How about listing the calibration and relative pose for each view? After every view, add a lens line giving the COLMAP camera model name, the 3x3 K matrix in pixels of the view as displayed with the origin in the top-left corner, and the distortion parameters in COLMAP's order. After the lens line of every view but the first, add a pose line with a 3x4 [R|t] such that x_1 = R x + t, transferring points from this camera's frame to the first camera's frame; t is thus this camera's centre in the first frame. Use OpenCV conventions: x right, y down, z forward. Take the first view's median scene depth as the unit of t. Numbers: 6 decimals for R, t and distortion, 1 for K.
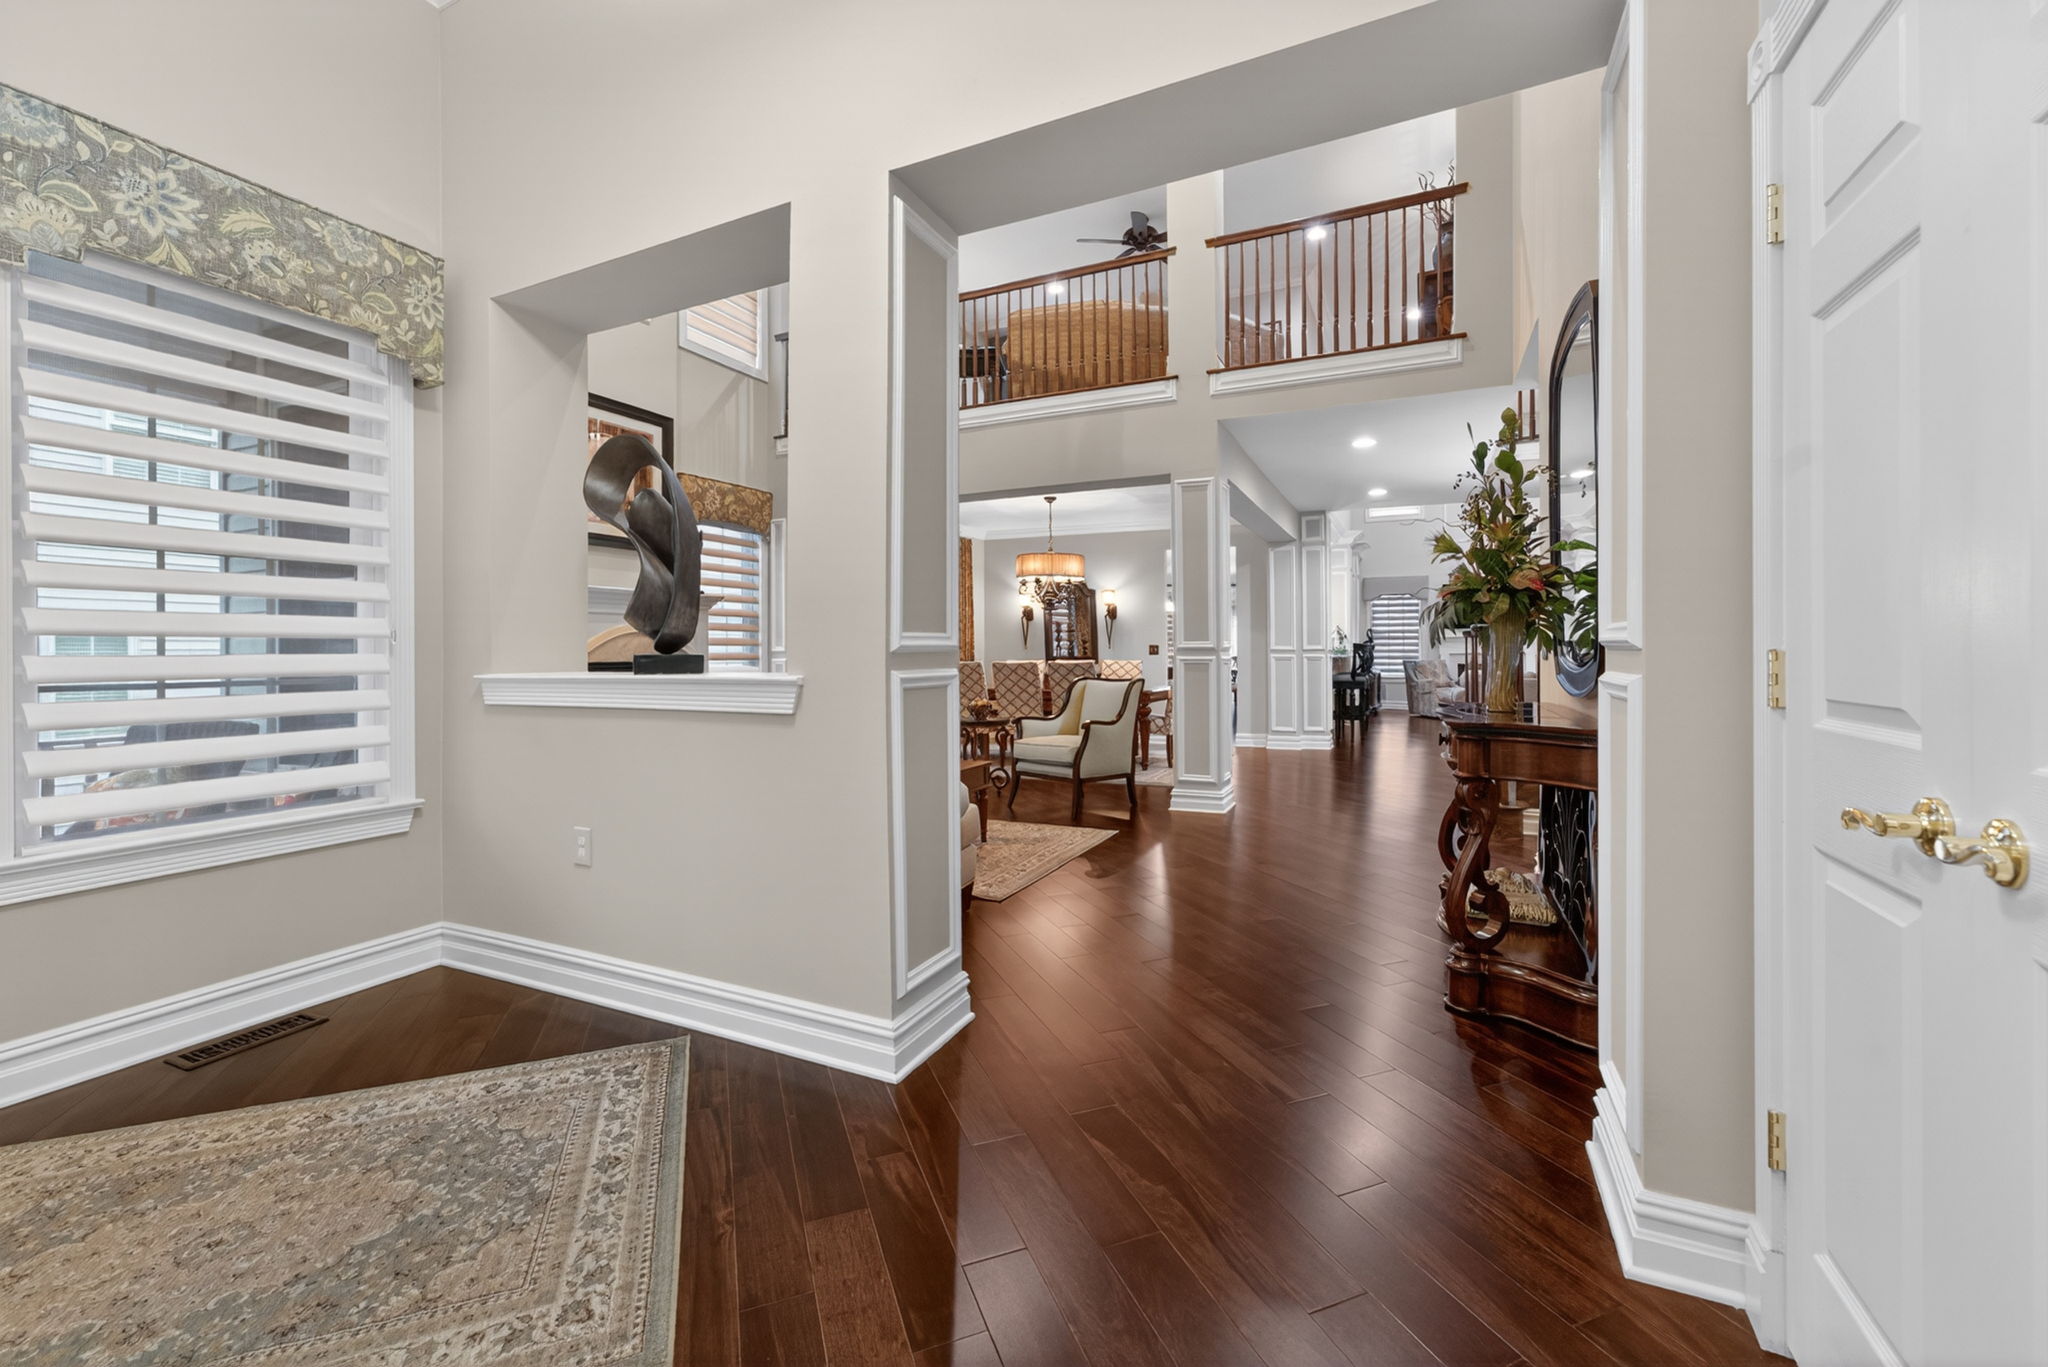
lens RADIAL K [[837.2, 0, 1016.2], [0, 837.2, 670.2], [0, 0, 1]] dist [-0.000933, 0.000357]
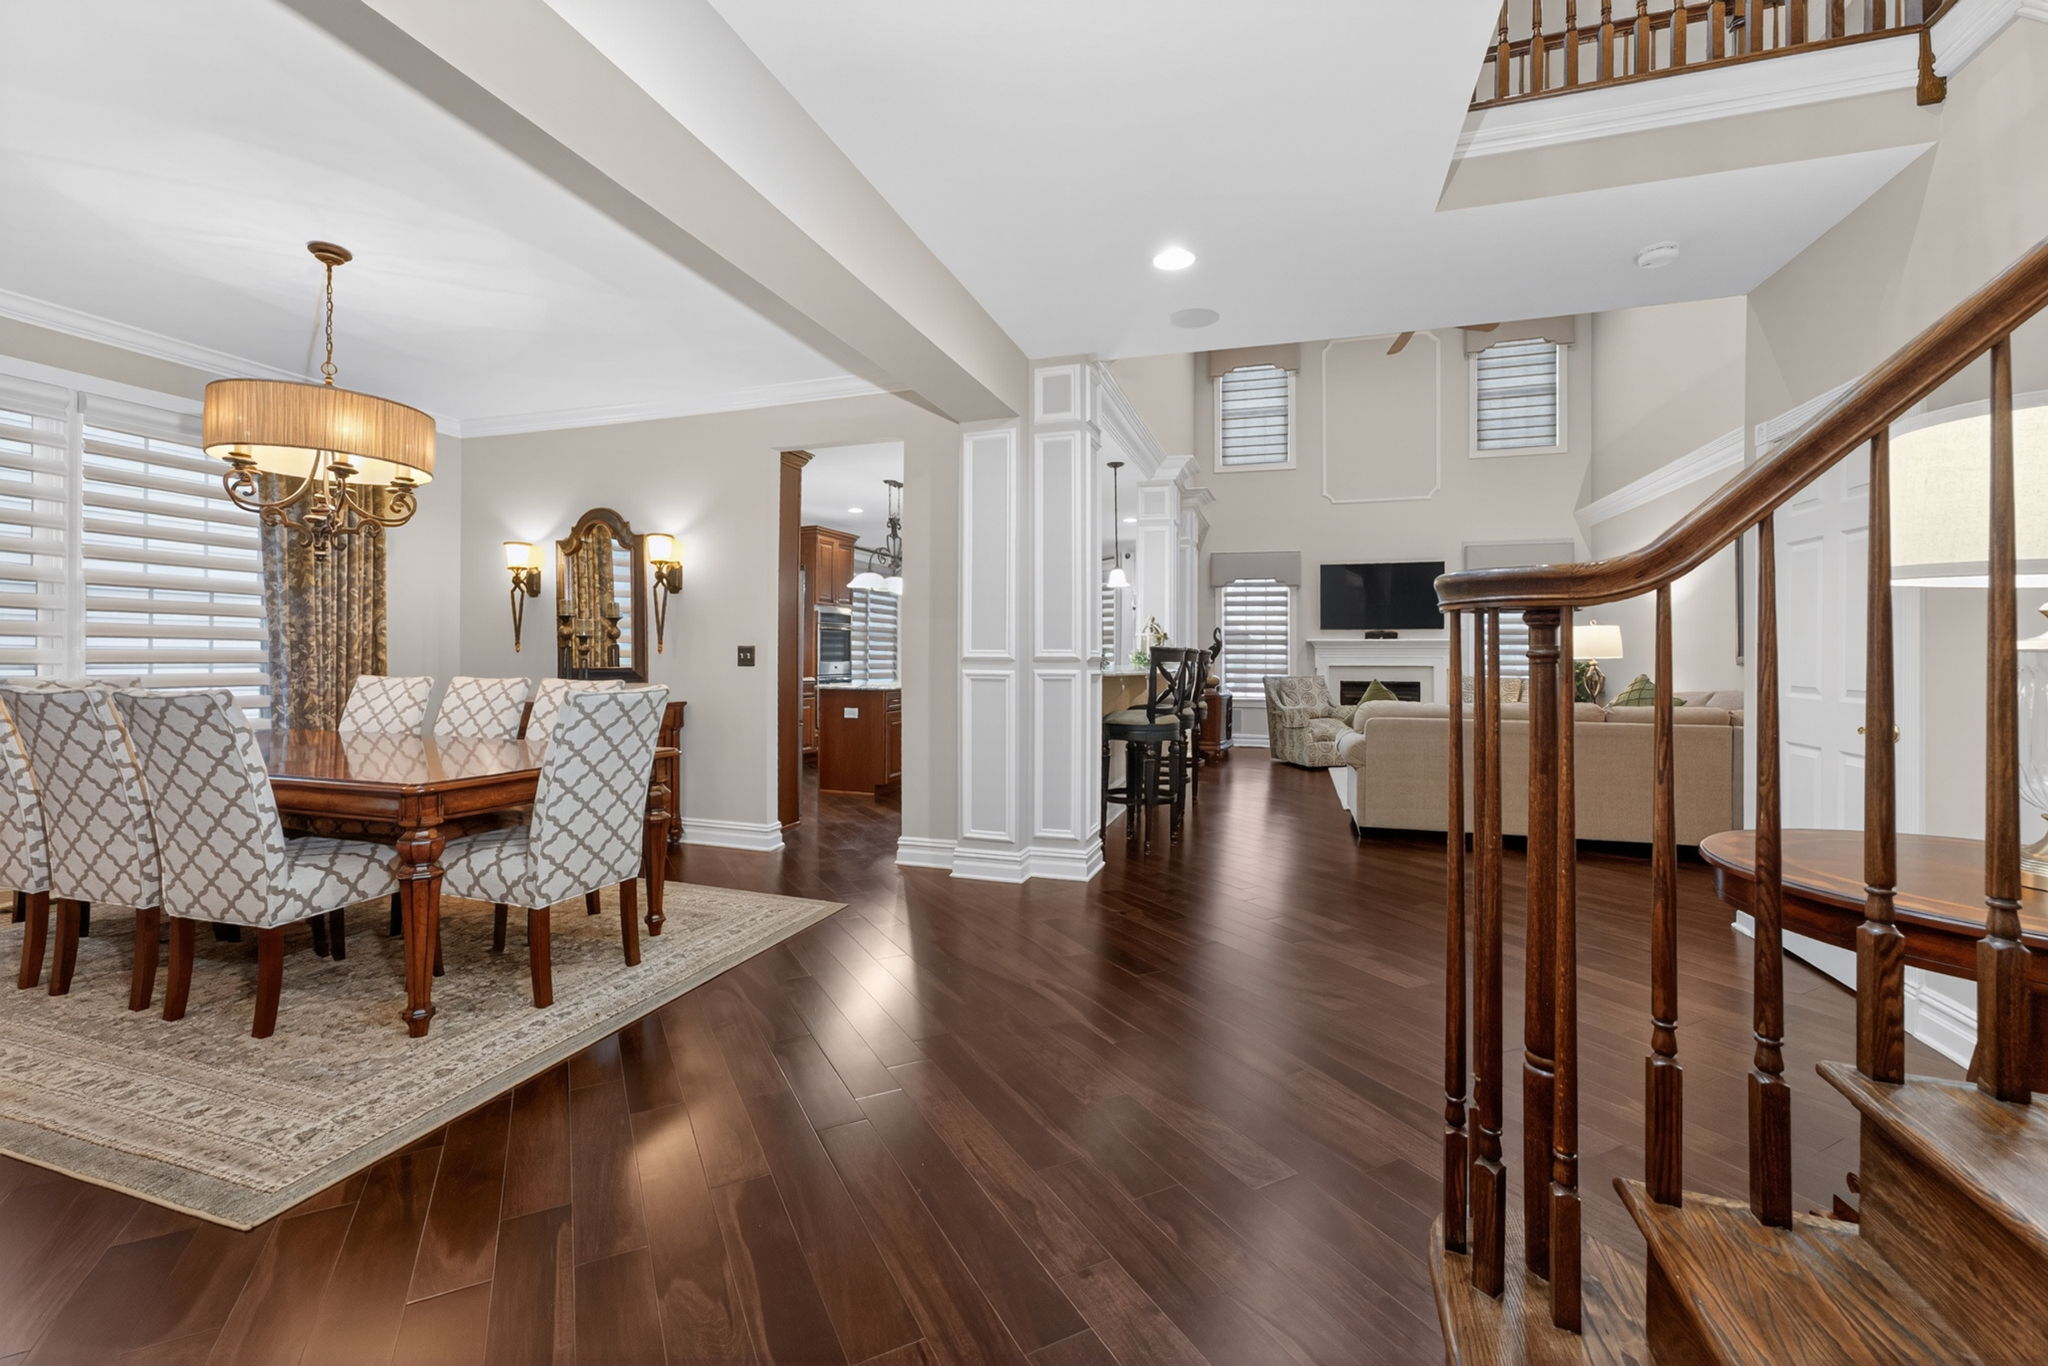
lens RADIAL K [[837.2, 0, 1028.6], [0, 837.2, 671.1], [0, 0, 1]] dist [-0.000933, 0.000357]
pose [[0.990429, 0.007170, 0.137838, 0.245411], [-0.006452, 0.999963, -0.005652, -0.013374], [-0.137874, 0.004709, 0.990439, 0.485934]]
